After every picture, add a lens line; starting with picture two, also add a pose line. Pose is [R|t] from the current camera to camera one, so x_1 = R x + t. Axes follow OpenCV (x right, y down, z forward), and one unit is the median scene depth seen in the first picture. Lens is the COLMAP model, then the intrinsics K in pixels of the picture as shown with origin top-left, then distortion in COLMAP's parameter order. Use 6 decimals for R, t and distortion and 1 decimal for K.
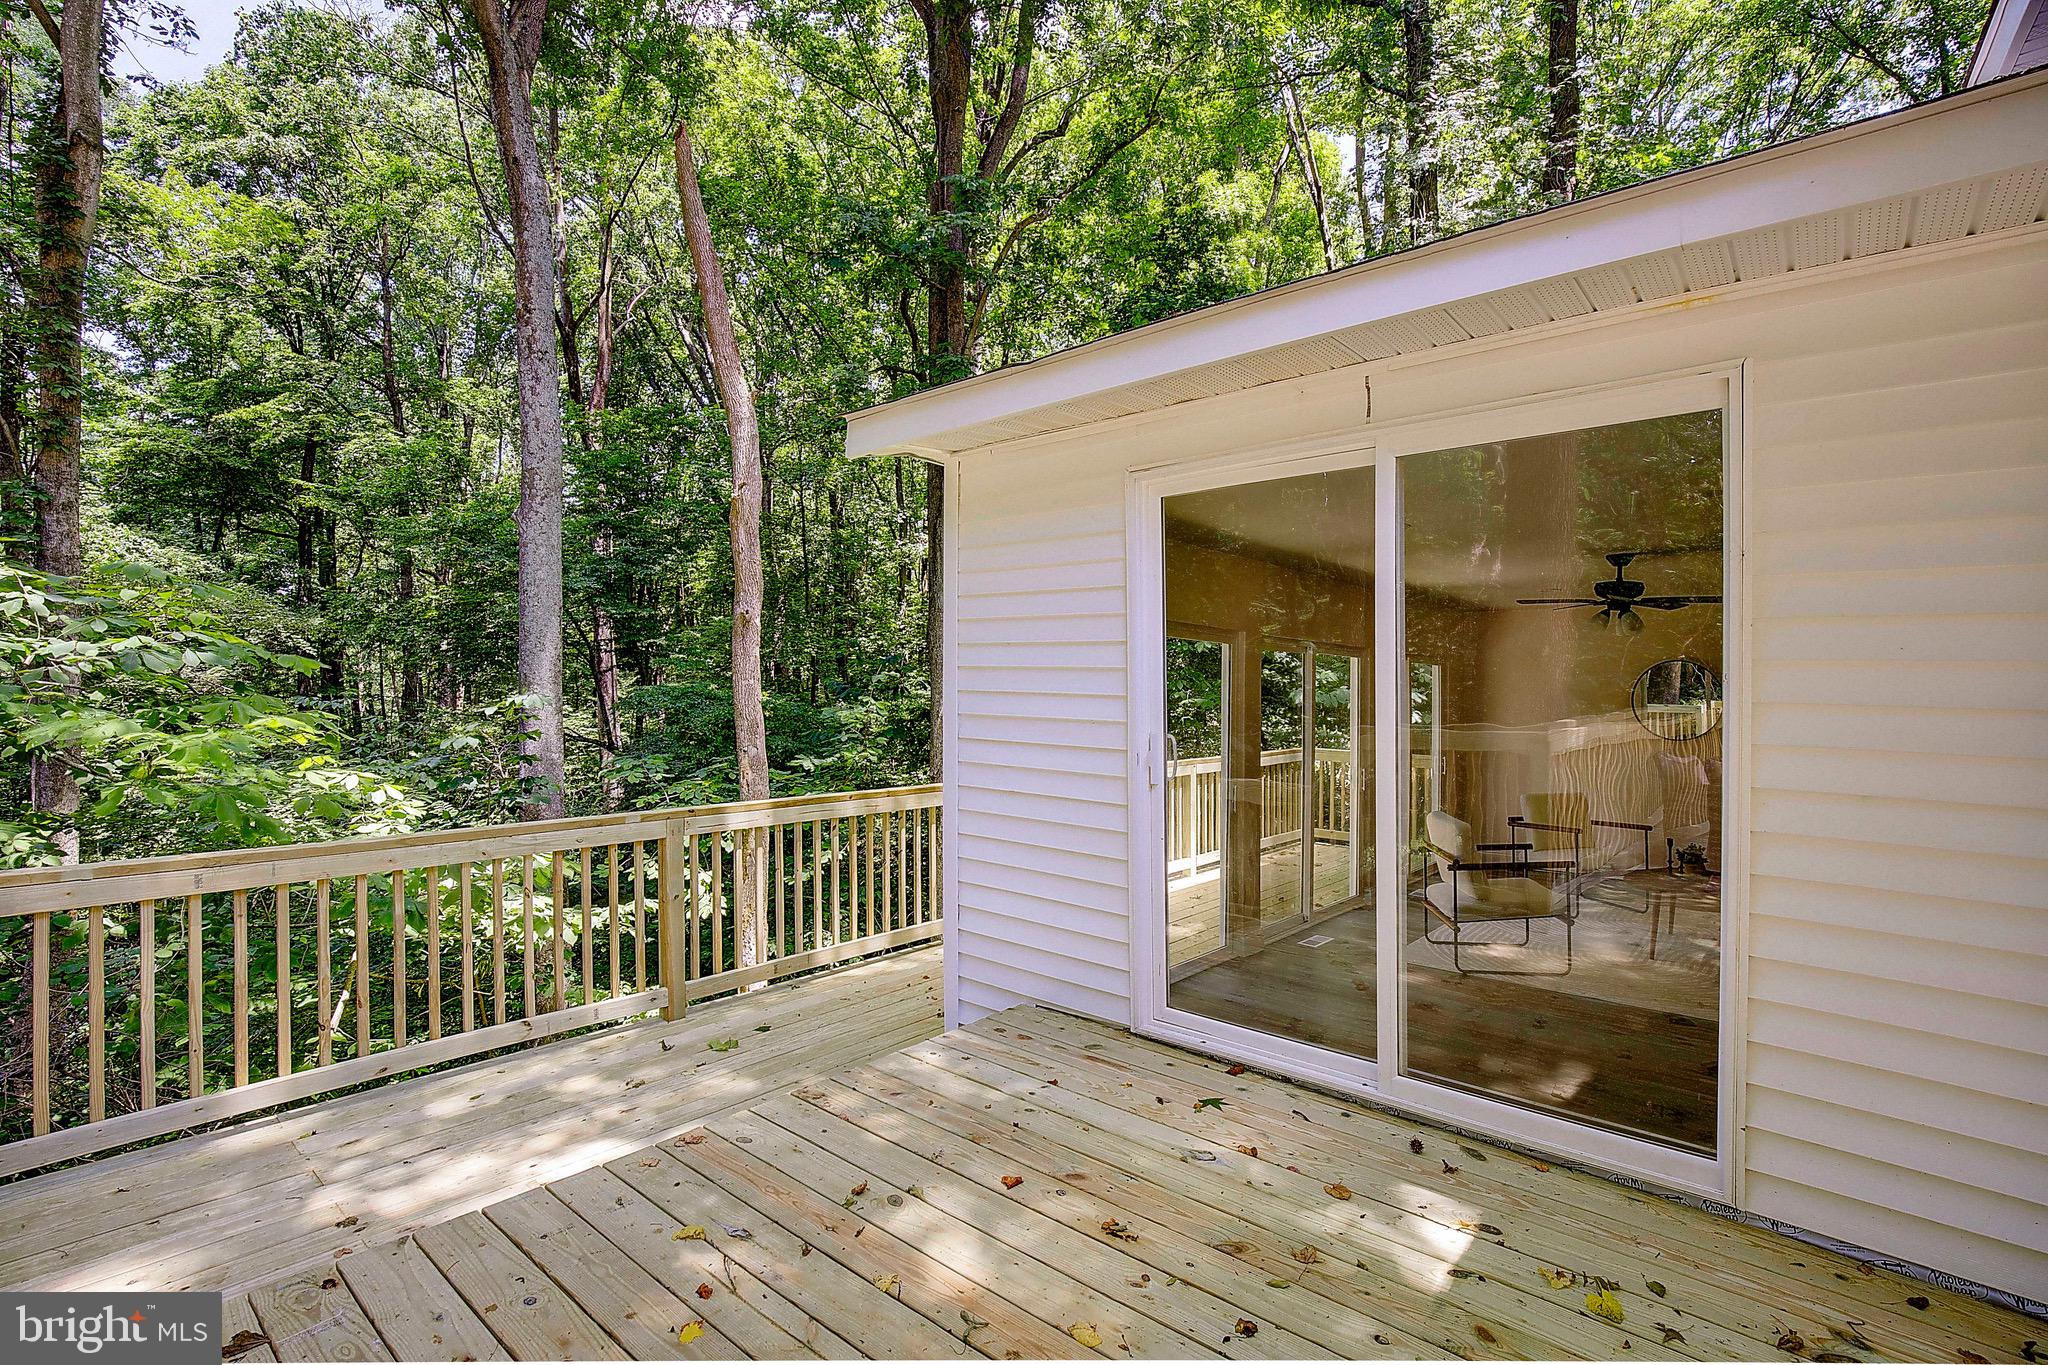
lens RADIAL K [[927.2, 0, 1032.4], [0, 927.2, 679.3], [0, 0, 1]] dist [0.000684, 0.000035]
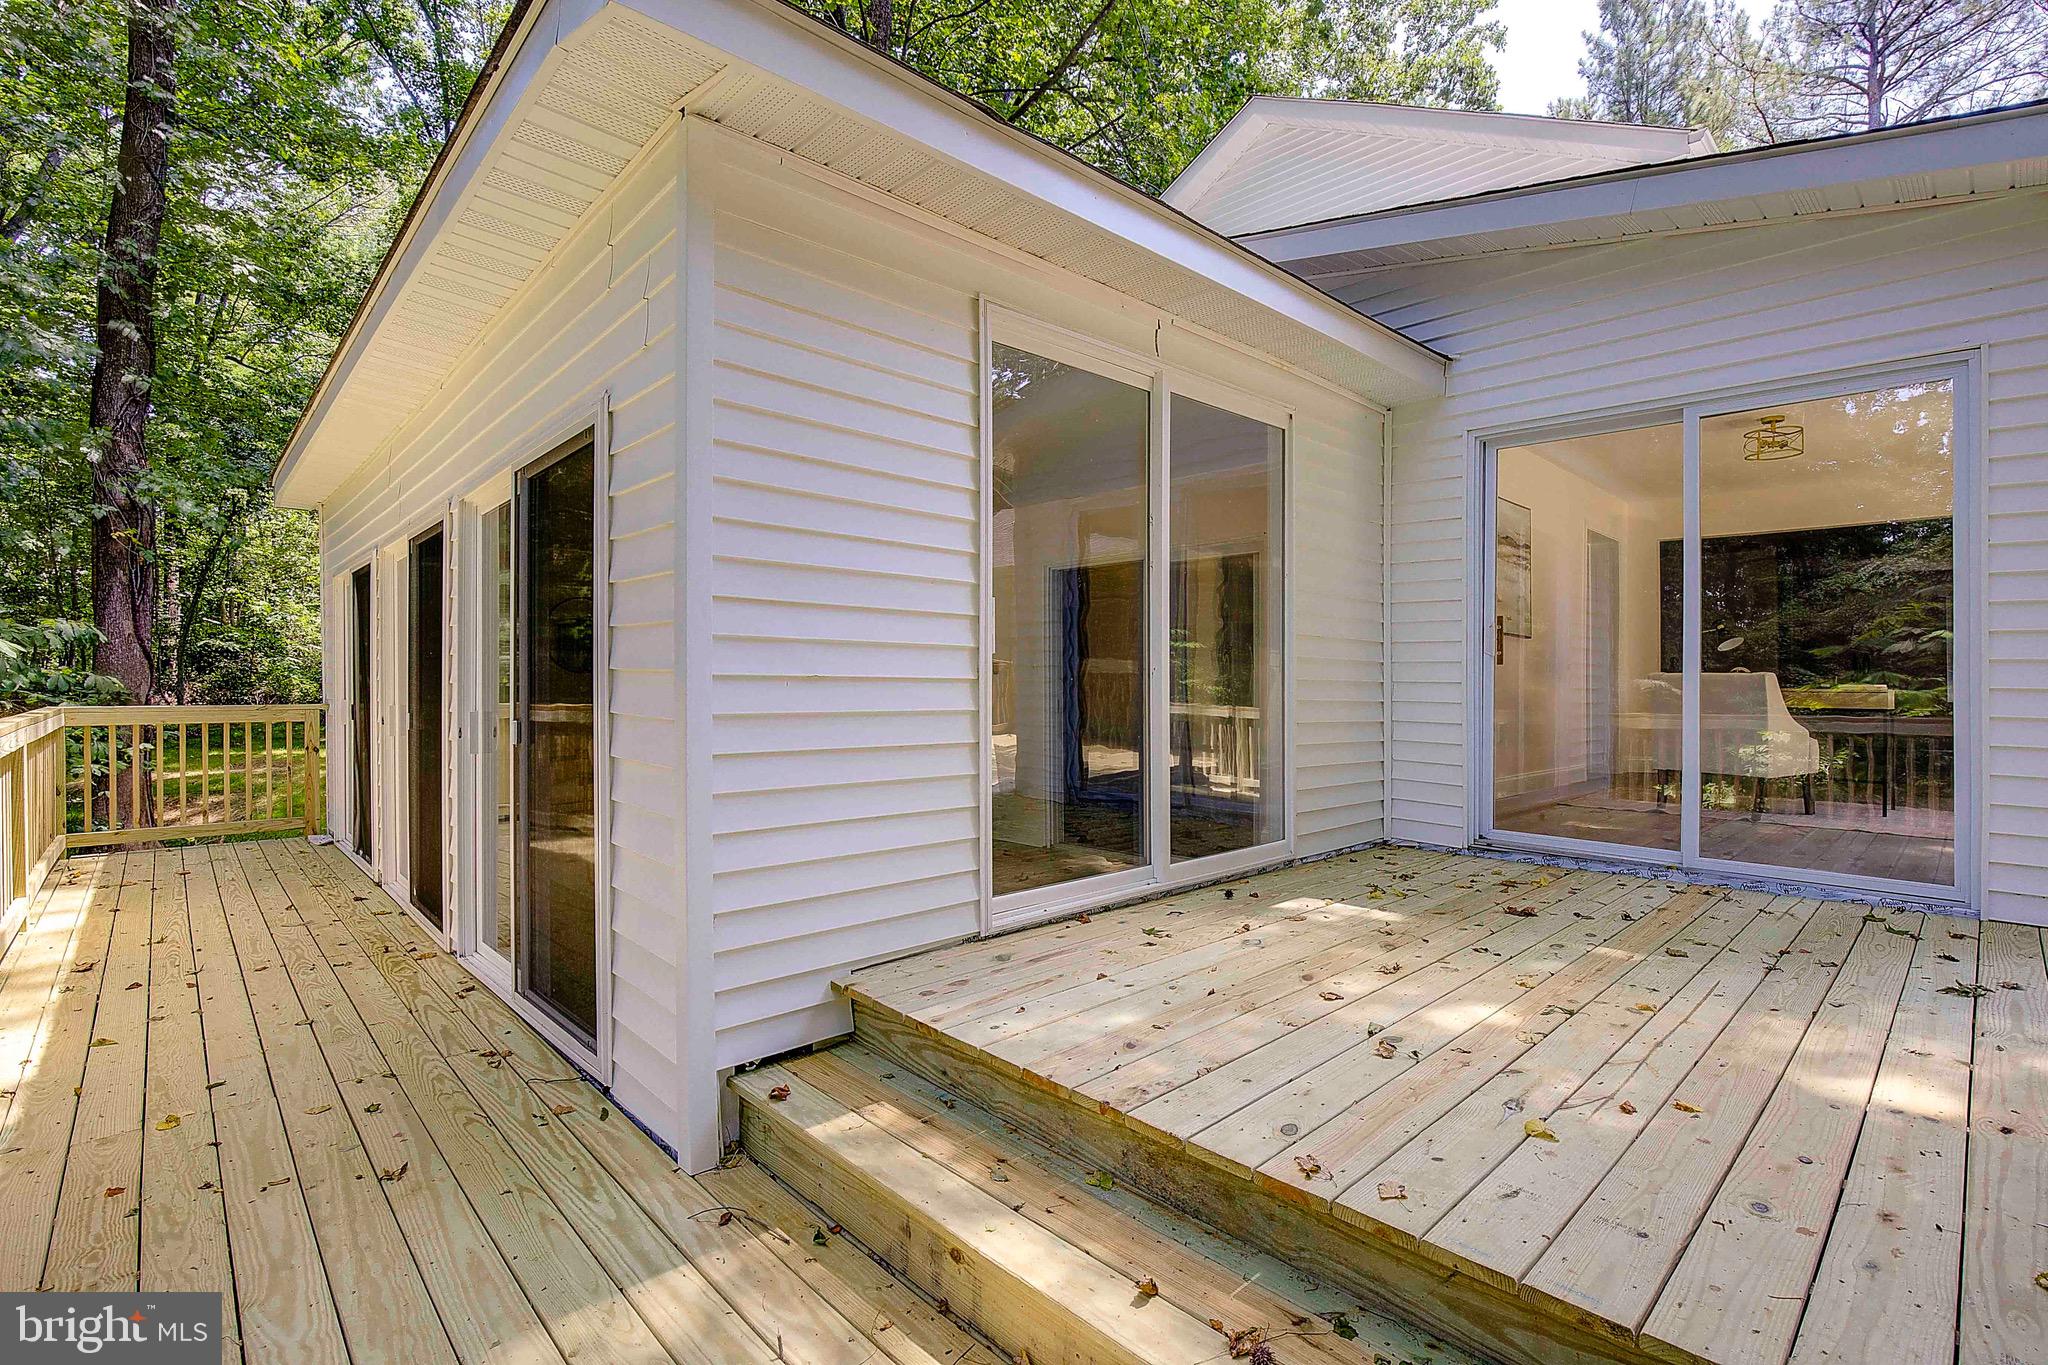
lens RADIAL K [[927.2, 0, 1032.4], [0, 927.2, 679.3], [0, 0, 1]] dist [0.000684, 0.000035]
pose [[0.111420, -0.002913, 0.993769, -0.907961], [-0.008776, 0.999954, 0.003915, 0.157848], [-0.993735, -0.009158, 0.111390, 1.022864]]
